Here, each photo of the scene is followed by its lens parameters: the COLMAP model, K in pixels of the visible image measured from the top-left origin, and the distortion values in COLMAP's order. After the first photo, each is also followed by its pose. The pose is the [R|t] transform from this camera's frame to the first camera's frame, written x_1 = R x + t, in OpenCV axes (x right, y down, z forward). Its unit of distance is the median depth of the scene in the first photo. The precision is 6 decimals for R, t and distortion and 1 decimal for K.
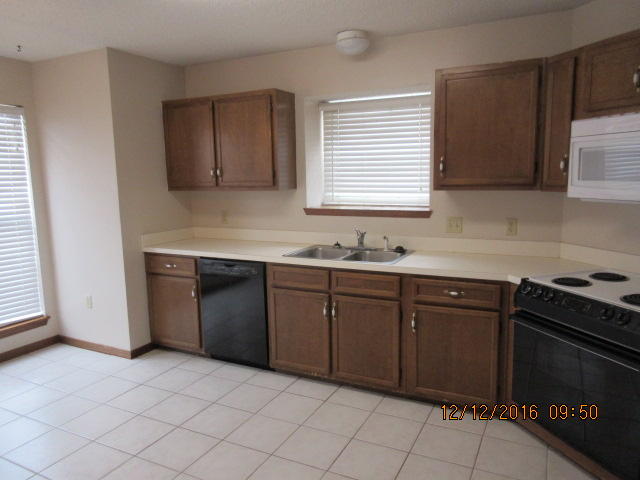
lens RADIAL K [[467.2, 0, 320.0], [0, 467.2, 240.0], [0, 0, 1]] dist [-0.032346, 0.000896]
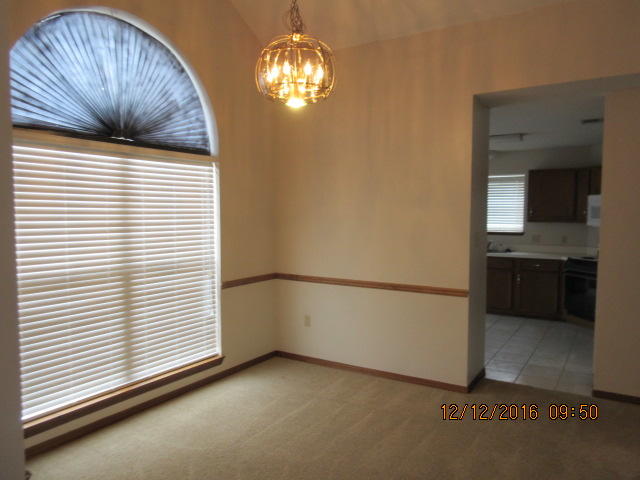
lens RADIAL K [[466.6, 0, 320.0], [0, 466.6, 240.0], [0, 0, 1]] dist [0.000487, 0.000342]
pose [[0.996584, 0.025557, -0.078530, -0.563576], [-0.031709, 0.996439, -0.078125, 0.184166], [0.076254, 0.080348, 0.993846, -1.290927]]
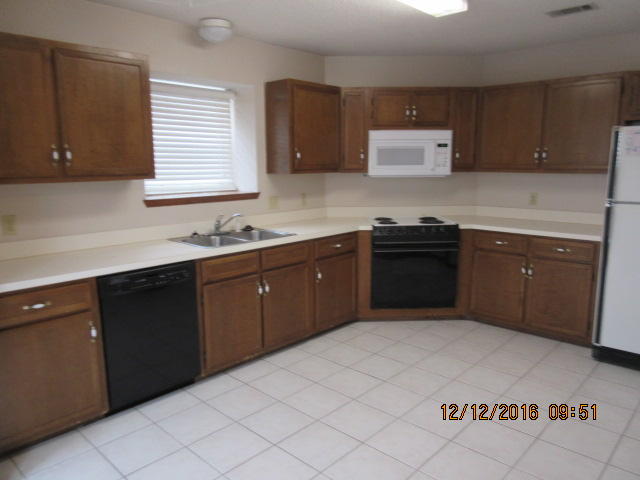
lens RADIAL K [[471.3, 0, 321.5], [0, 471.3, 228.1], [0, 0, 1]] dist [0.001239, 0.001840]
pose [[0.292895, -0.119362, 0.948665, -0.928810], [0.135446, 0.987351, 0.082412, -0.053495], [-0.946502, 0.104354, 0.305358, 0.521842]]
